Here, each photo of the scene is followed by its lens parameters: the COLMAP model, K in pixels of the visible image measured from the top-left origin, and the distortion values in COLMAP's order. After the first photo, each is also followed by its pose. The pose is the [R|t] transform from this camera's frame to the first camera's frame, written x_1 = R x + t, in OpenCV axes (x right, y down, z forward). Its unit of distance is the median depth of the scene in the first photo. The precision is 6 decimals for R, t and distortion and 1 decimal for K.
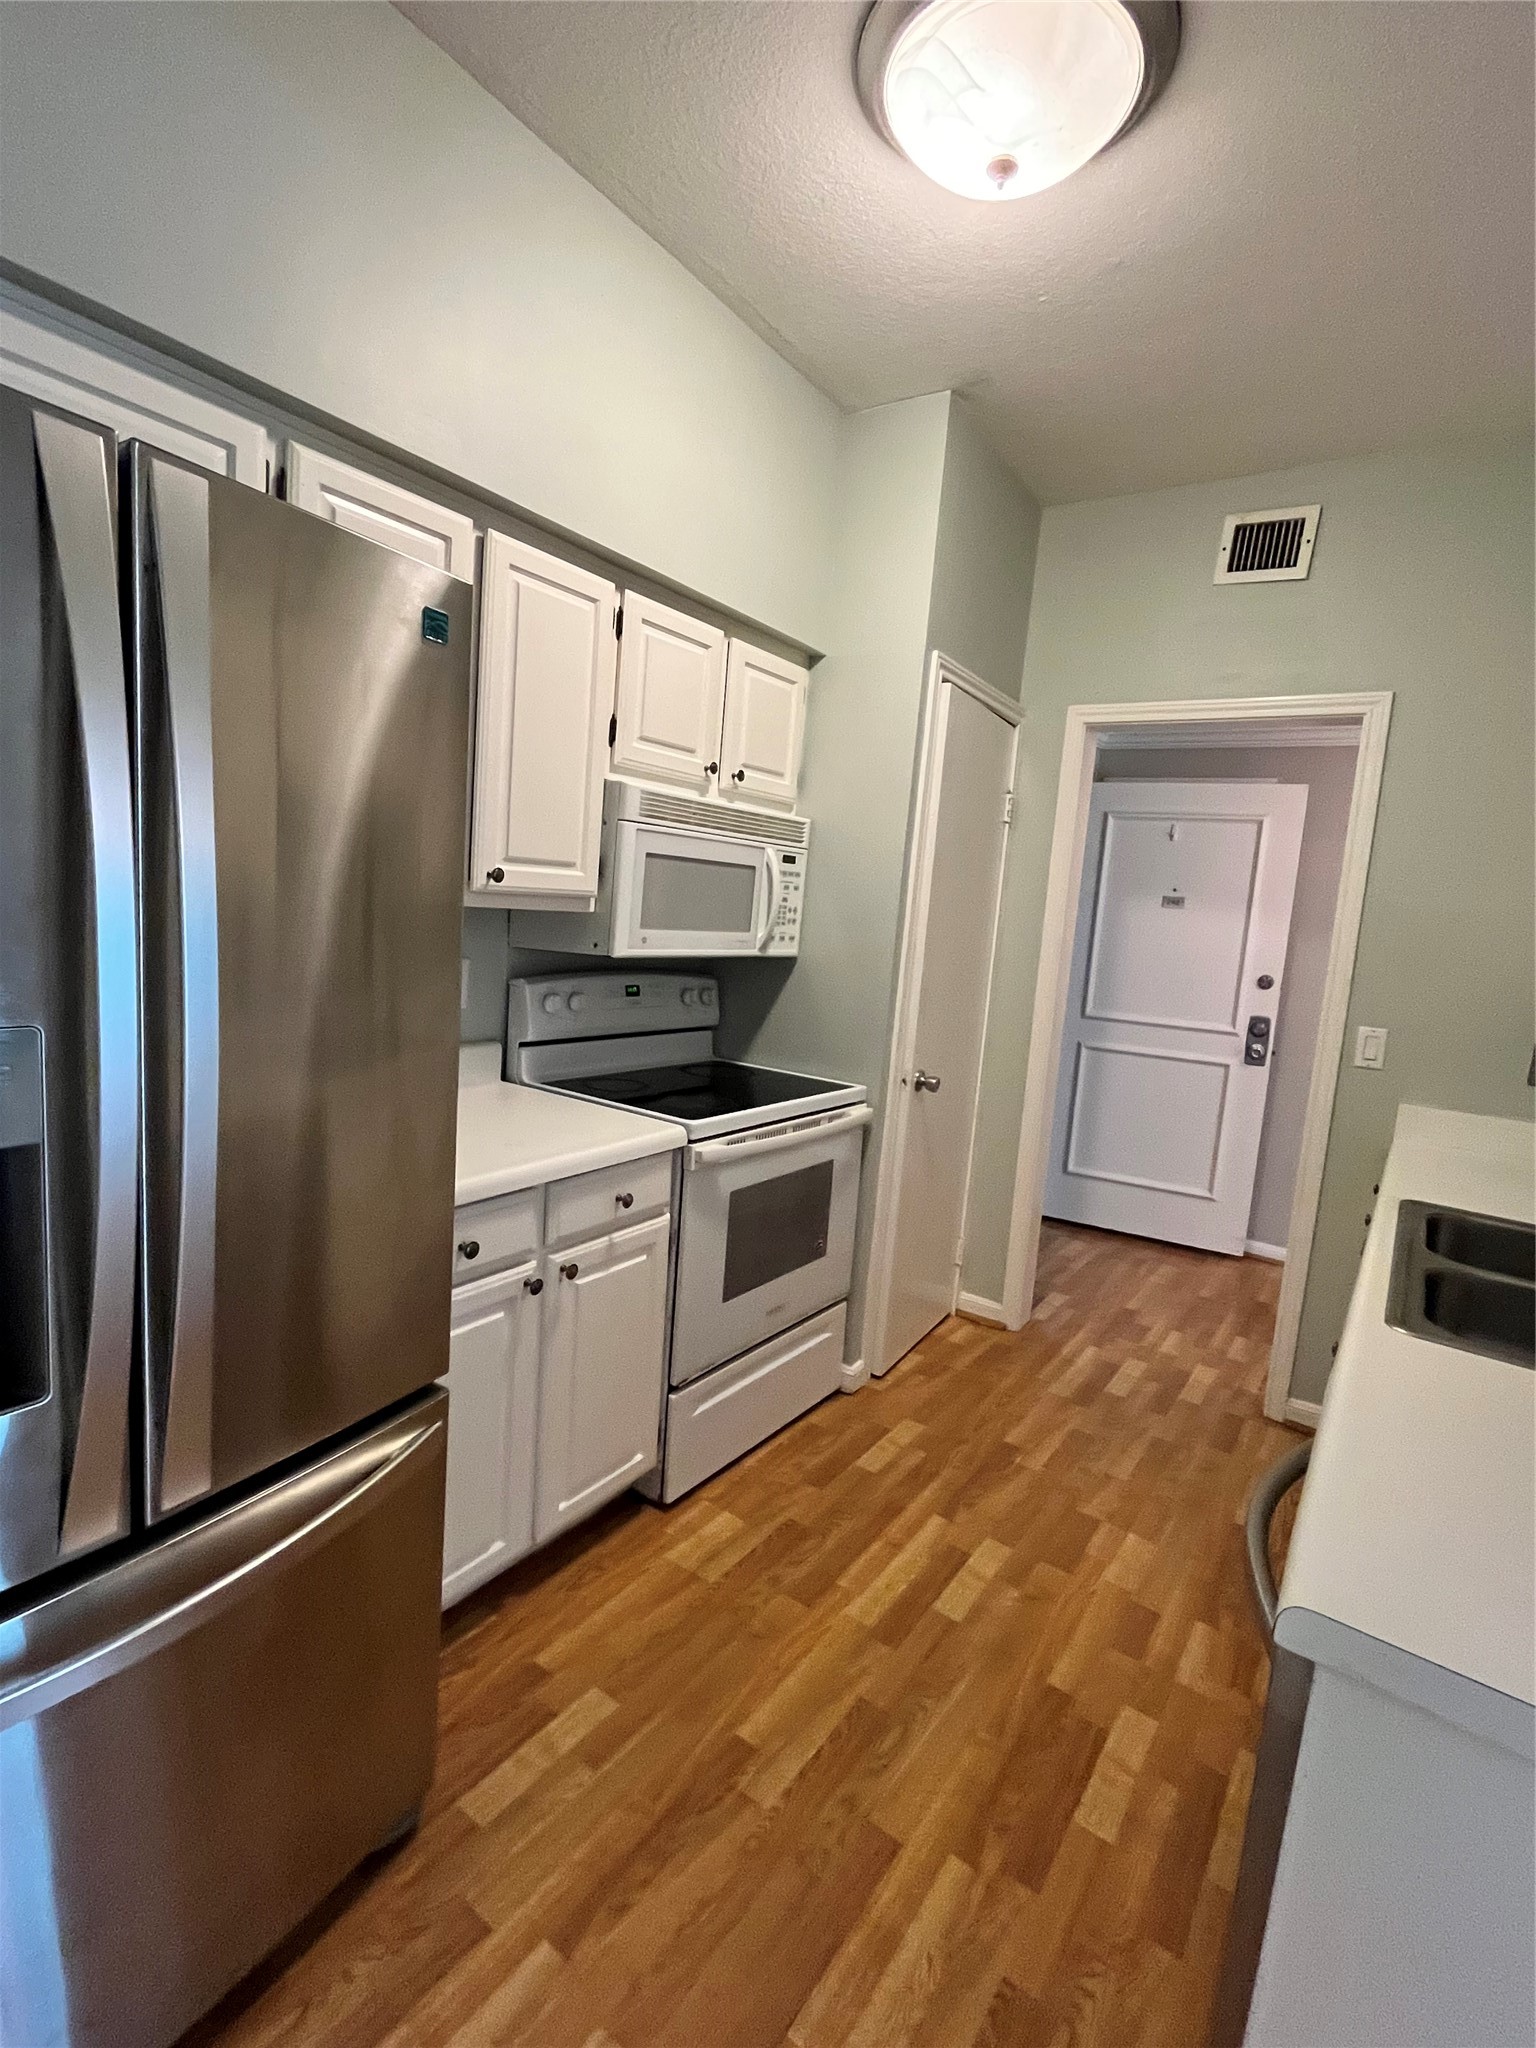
lens RADIAL K [[956.5, 0, 774.8], [0, 956.5, 1025.2], [0, 0, 1]] dist [-0.004532, -0.000823]
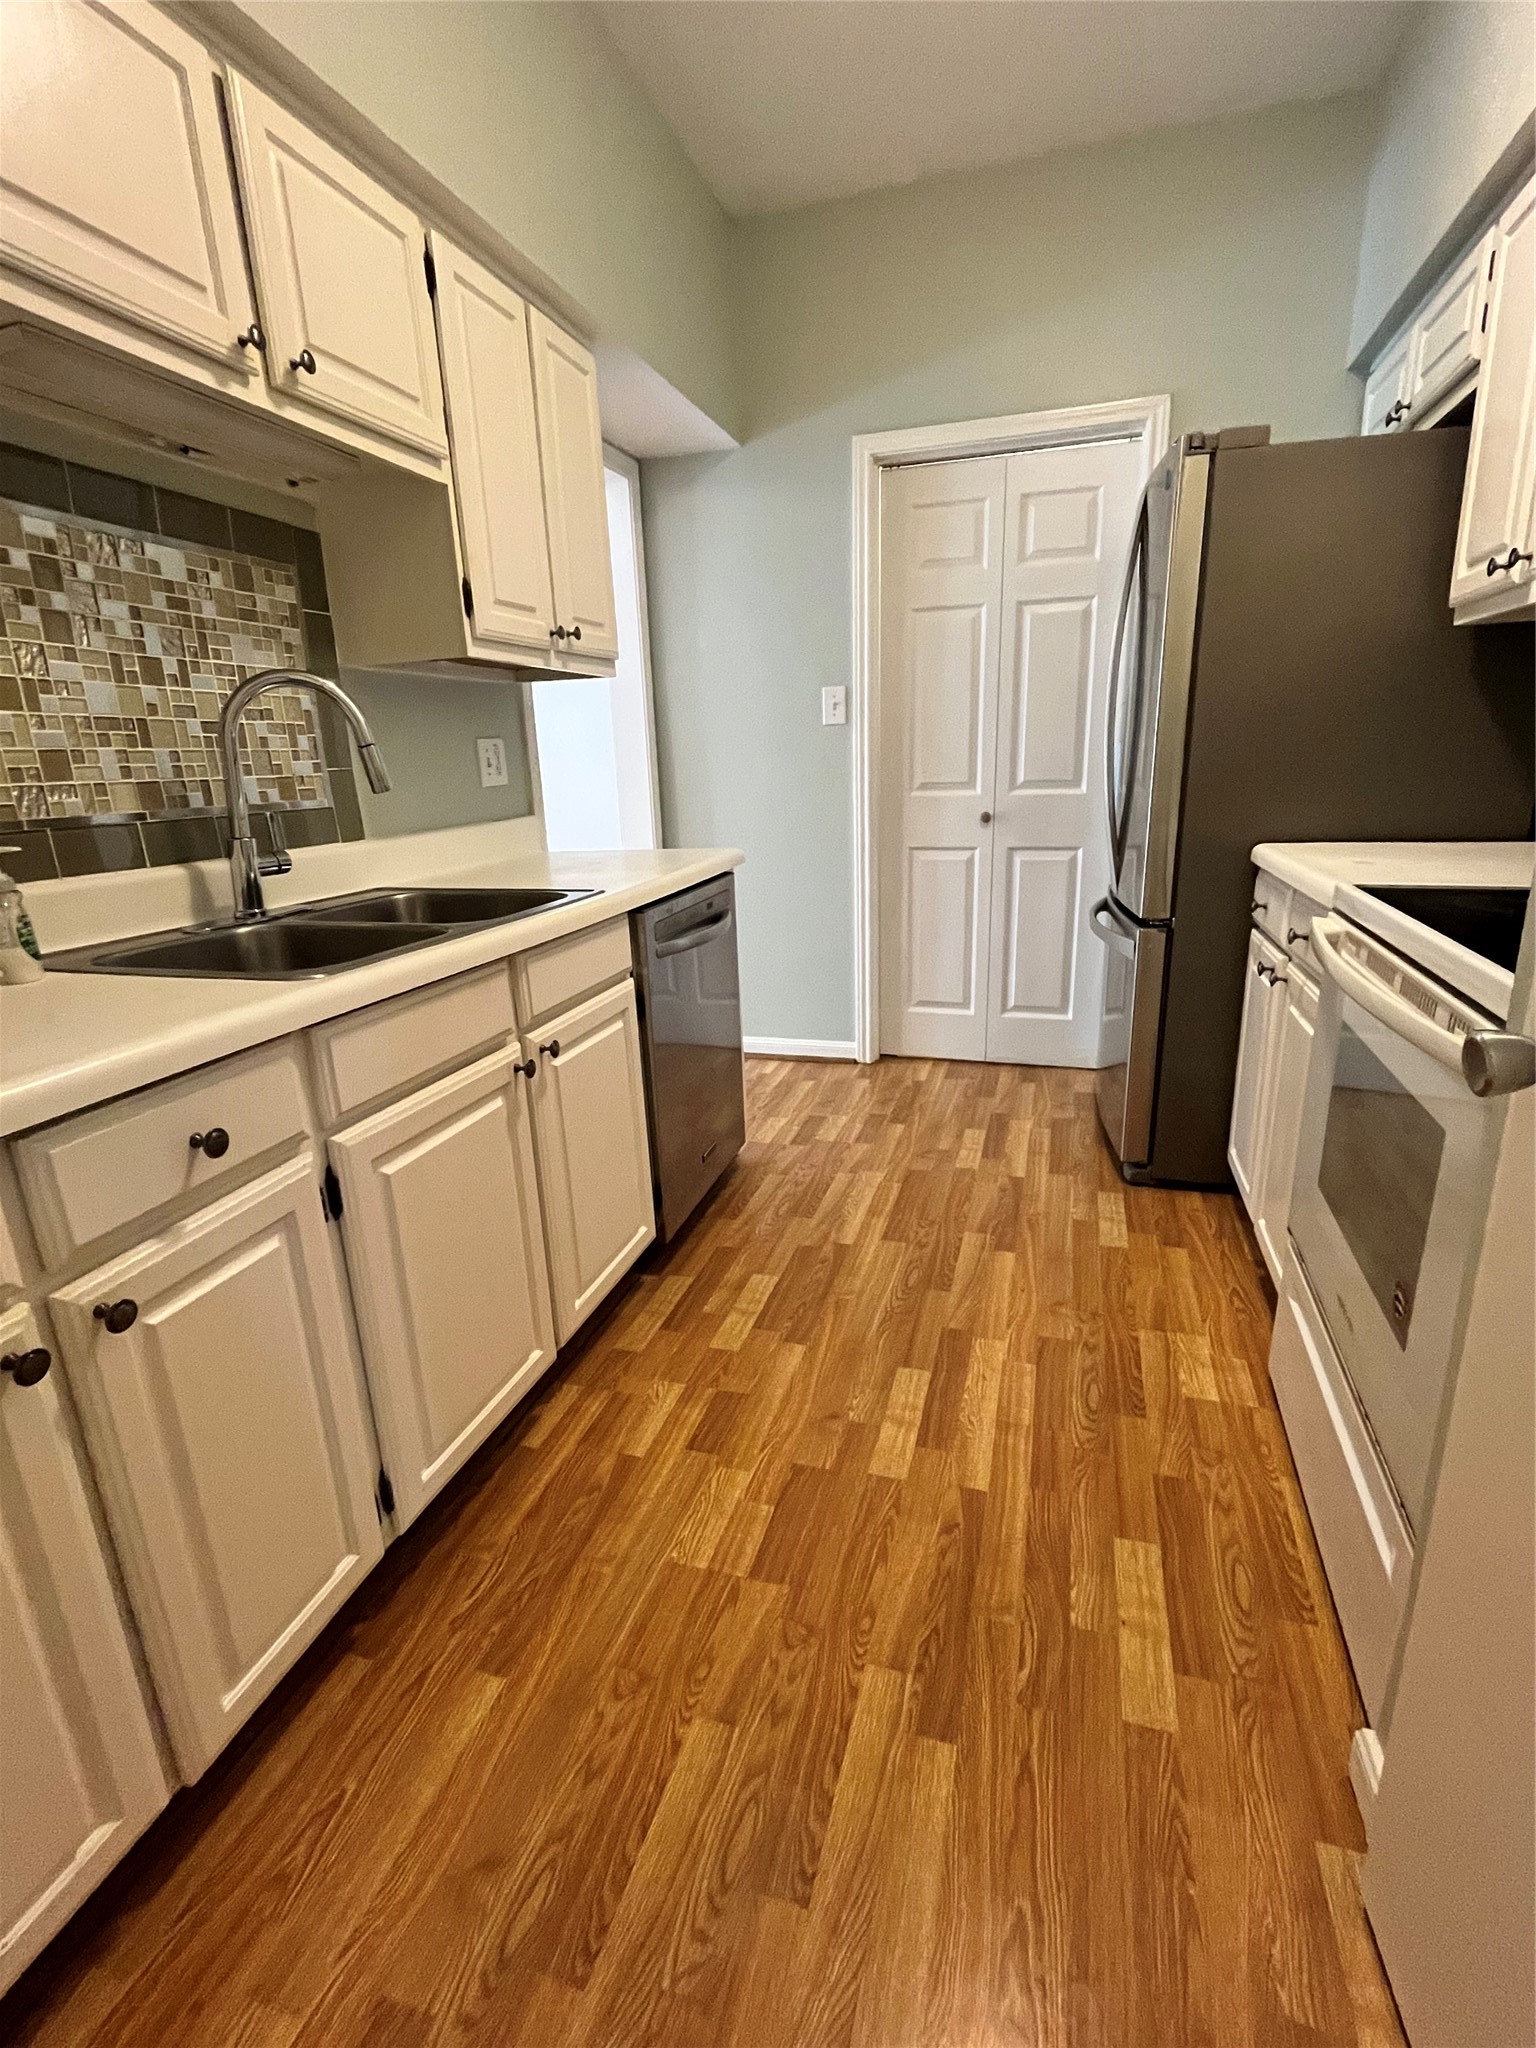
lens RADIAL K [[956.5, 0, 775.3], [0, 956.5, 1026.2], [0, 0, 1]] dist [-0.004532, -0.000823]
pose [[-0.948316, 0.044759, -0.314154, 0.586750], [-0.076923, 0.928049, 0.364428, -0.030000], [0.307862, 0.369759, -0.876641, 1.648690]]
